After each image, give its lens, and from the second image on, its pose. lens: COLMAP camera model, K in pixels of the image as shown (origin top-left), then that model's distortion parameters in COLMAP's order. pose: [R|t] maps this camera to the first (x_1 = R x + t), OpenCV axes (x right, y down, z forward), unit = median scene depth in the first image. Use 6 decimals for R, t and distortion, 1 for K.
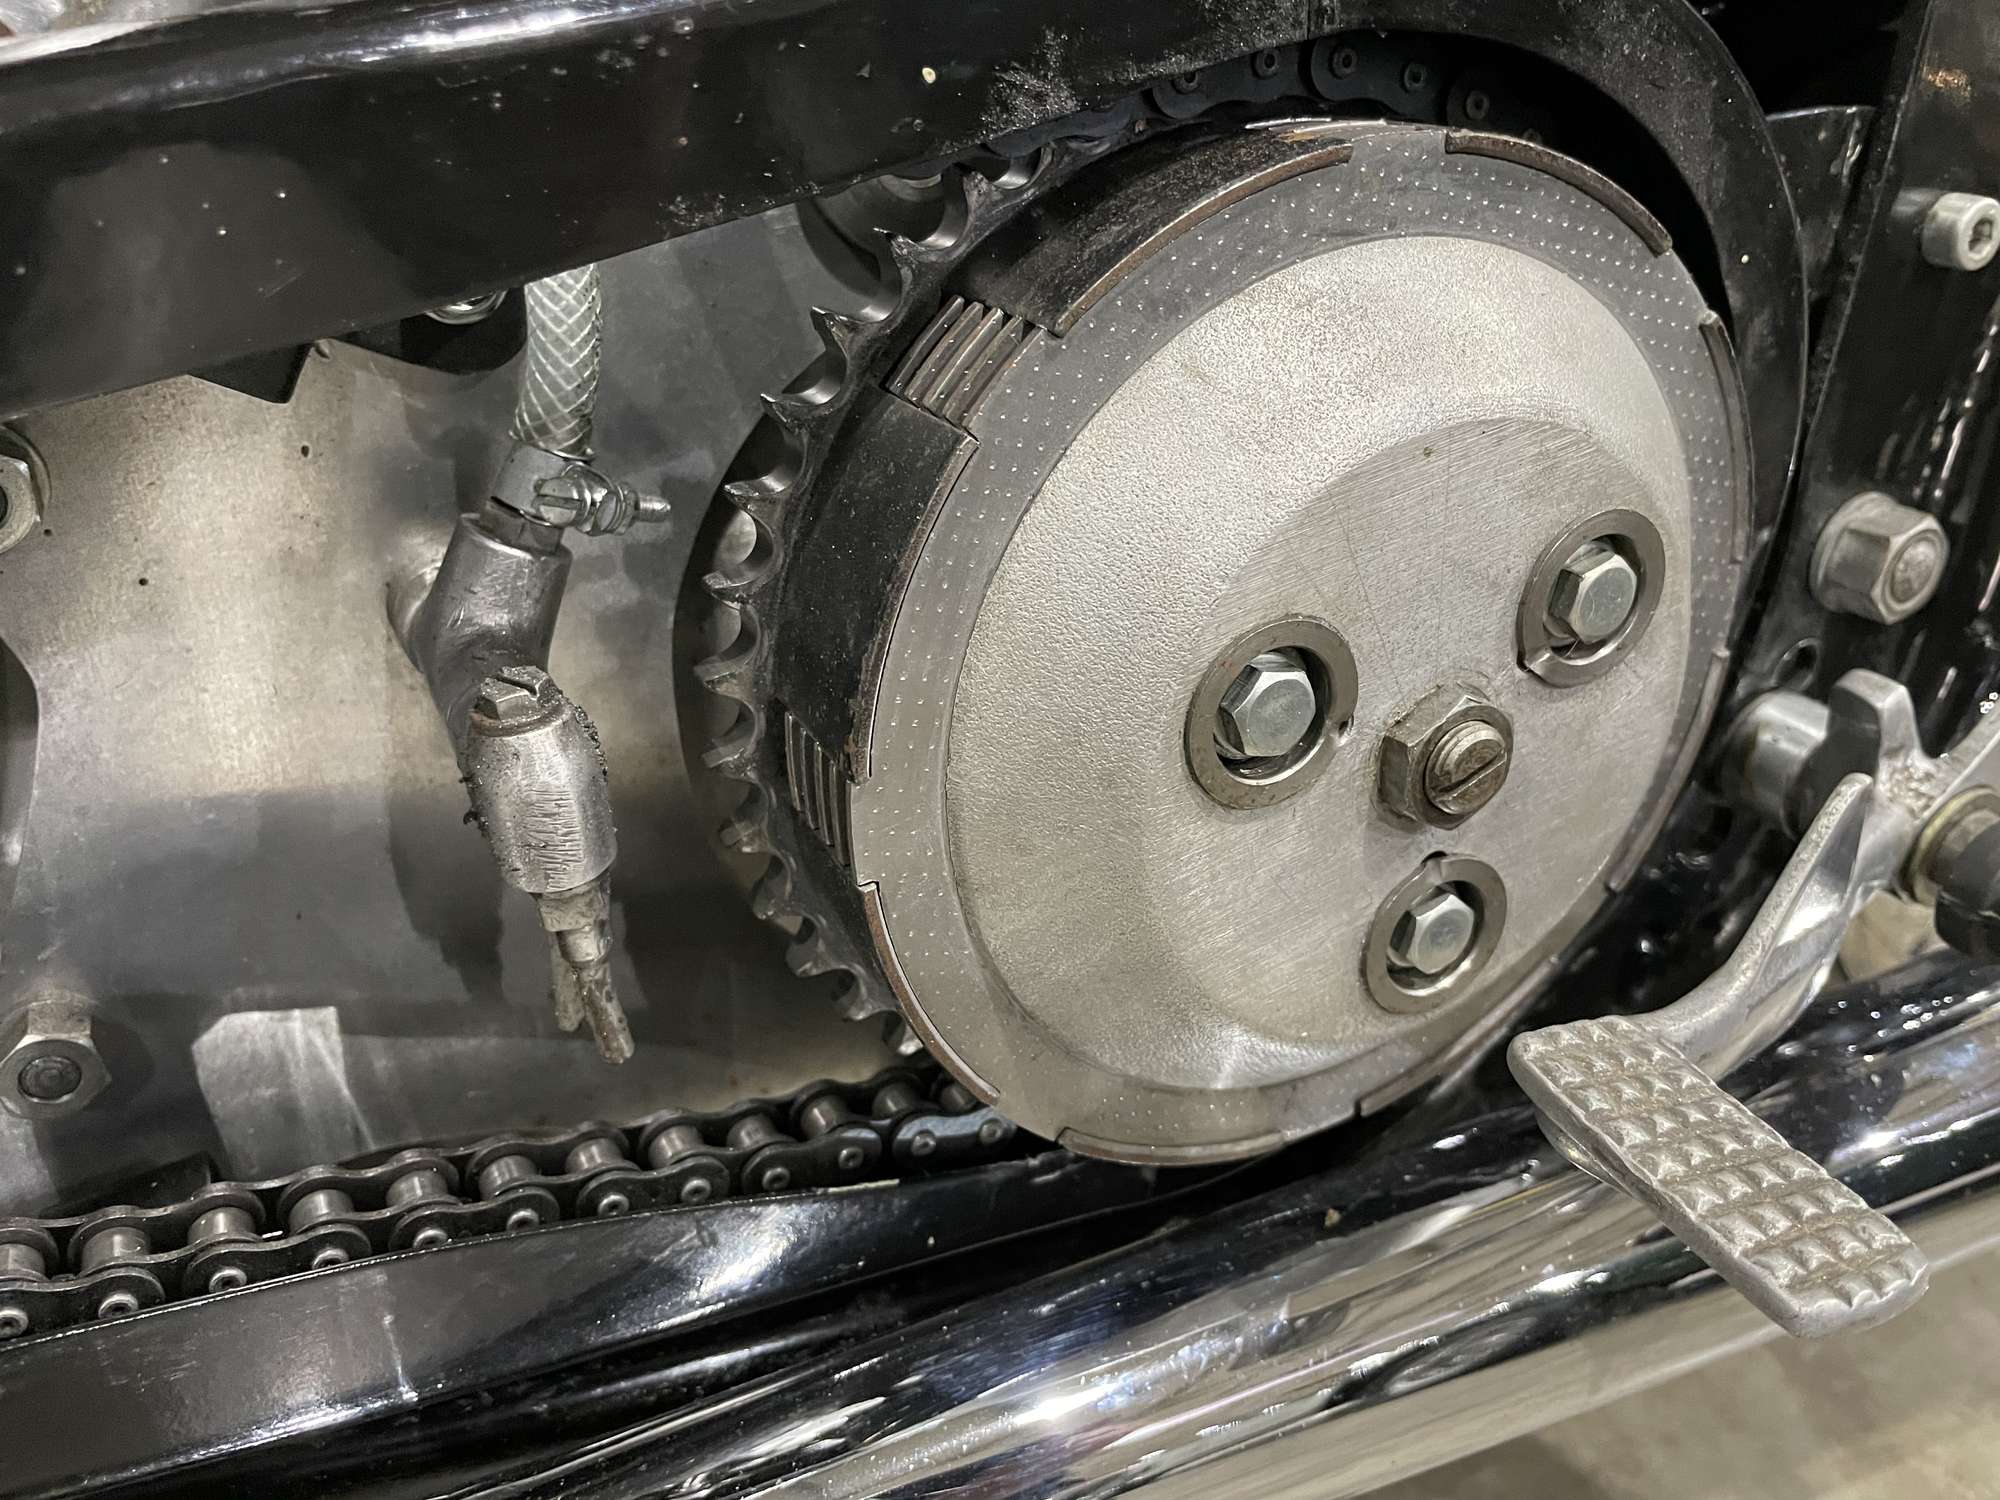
lens RADIAL K [[1519.0, 0, 1000.0], [0, 1519.0, 750.0], [0, 0, 1]] dist [0.086967, -0.148781]
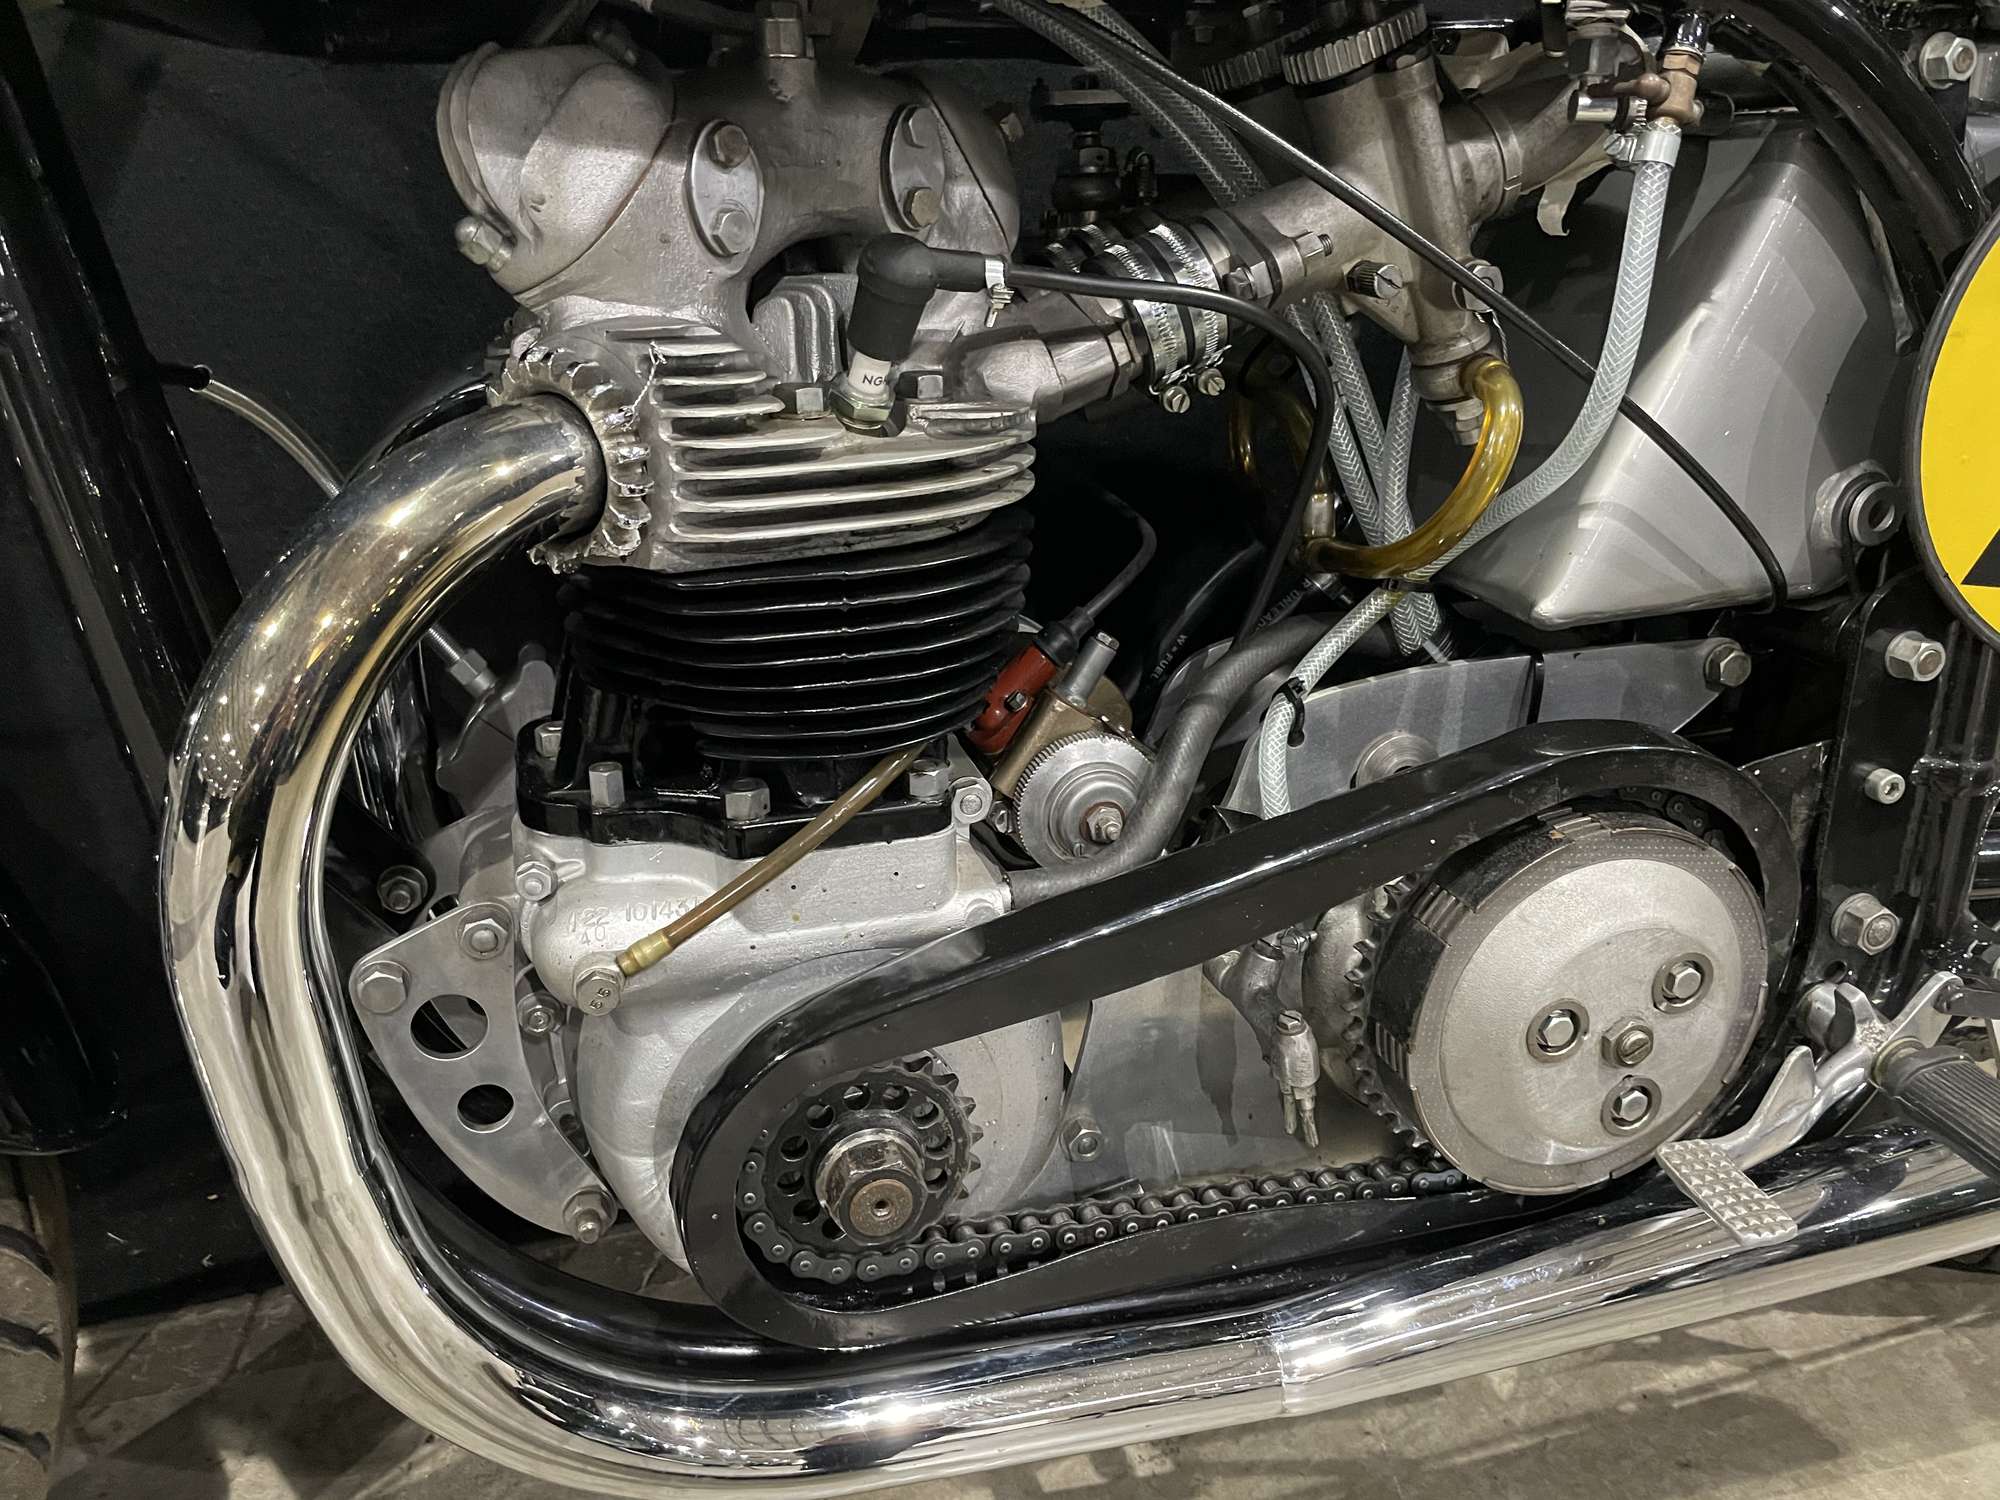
lens RADIAL K [[1540.2, 0, 988.6], [0, 1540.2, 731.9], [0, 0, 1]] dist [0.074038, -0.111272]
pose [[0.976348, -0.033268, -0.213632, -0.213692], [0.018885, 0.997437, -0.069014, -0.381680], [0.215380, 0.063347, 0.974473, -2.015781]]
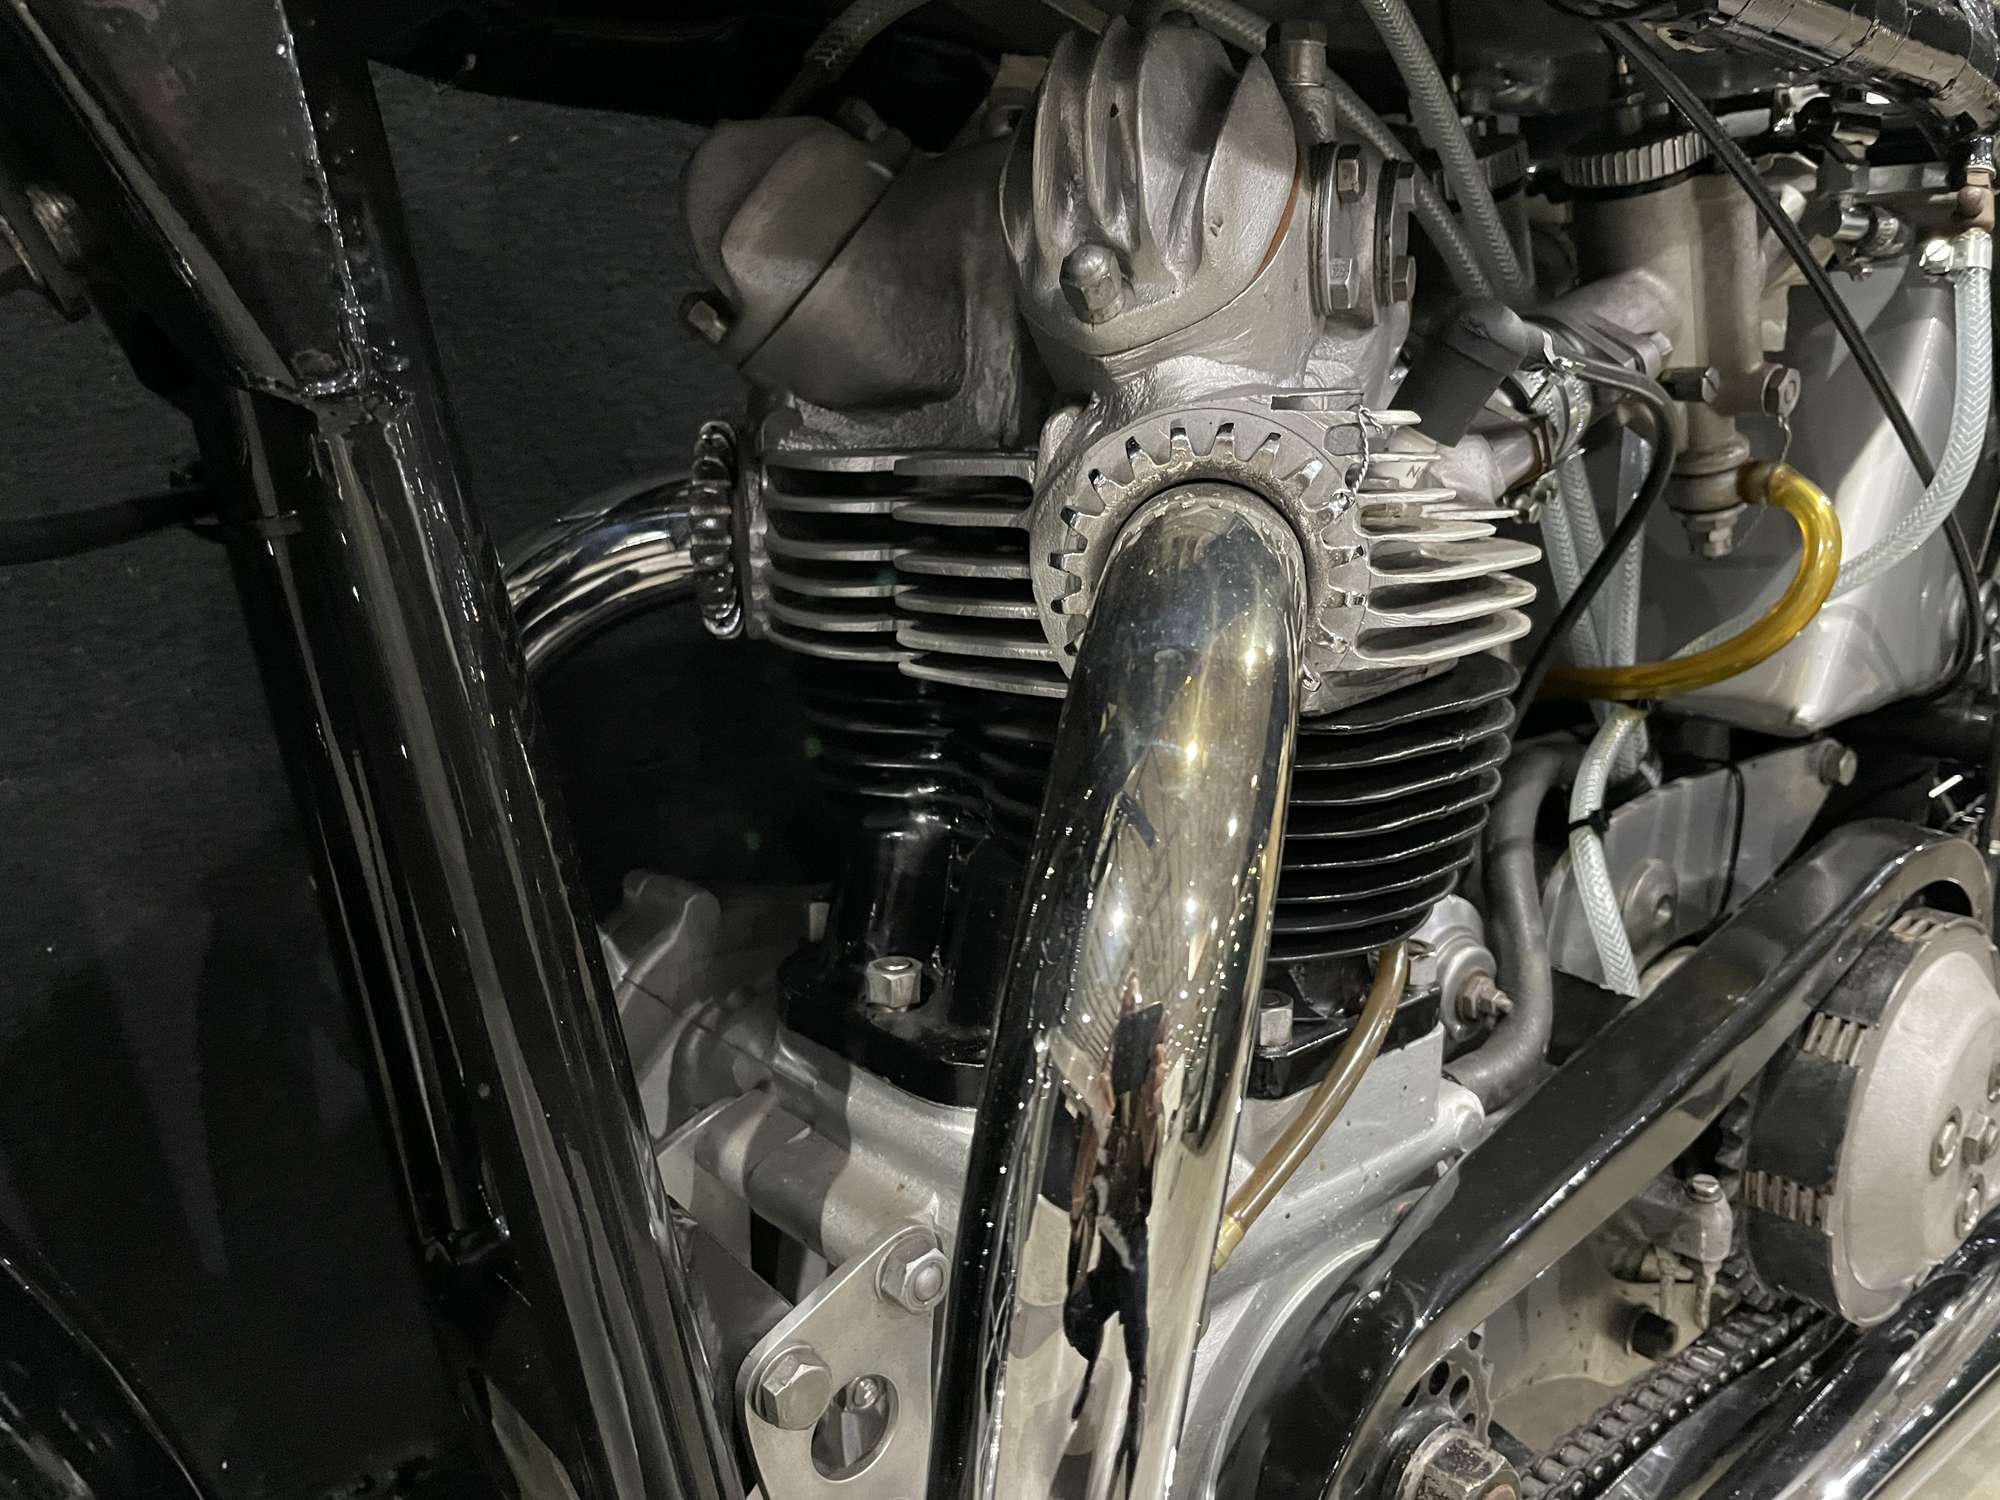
lens RADIAL K [[1540.2, 0, 988.6], [0, 1540.2, 731.9], [0, 0, 1]] dist [0.074038, -0.111272]
pose [[0.969599, -0.135317, 0.203880, -1.873232], [0.169483, 0.972350, -0.160660, -0.552531], [-0.176502, 0.190330, 0.965723, -1.489336]]
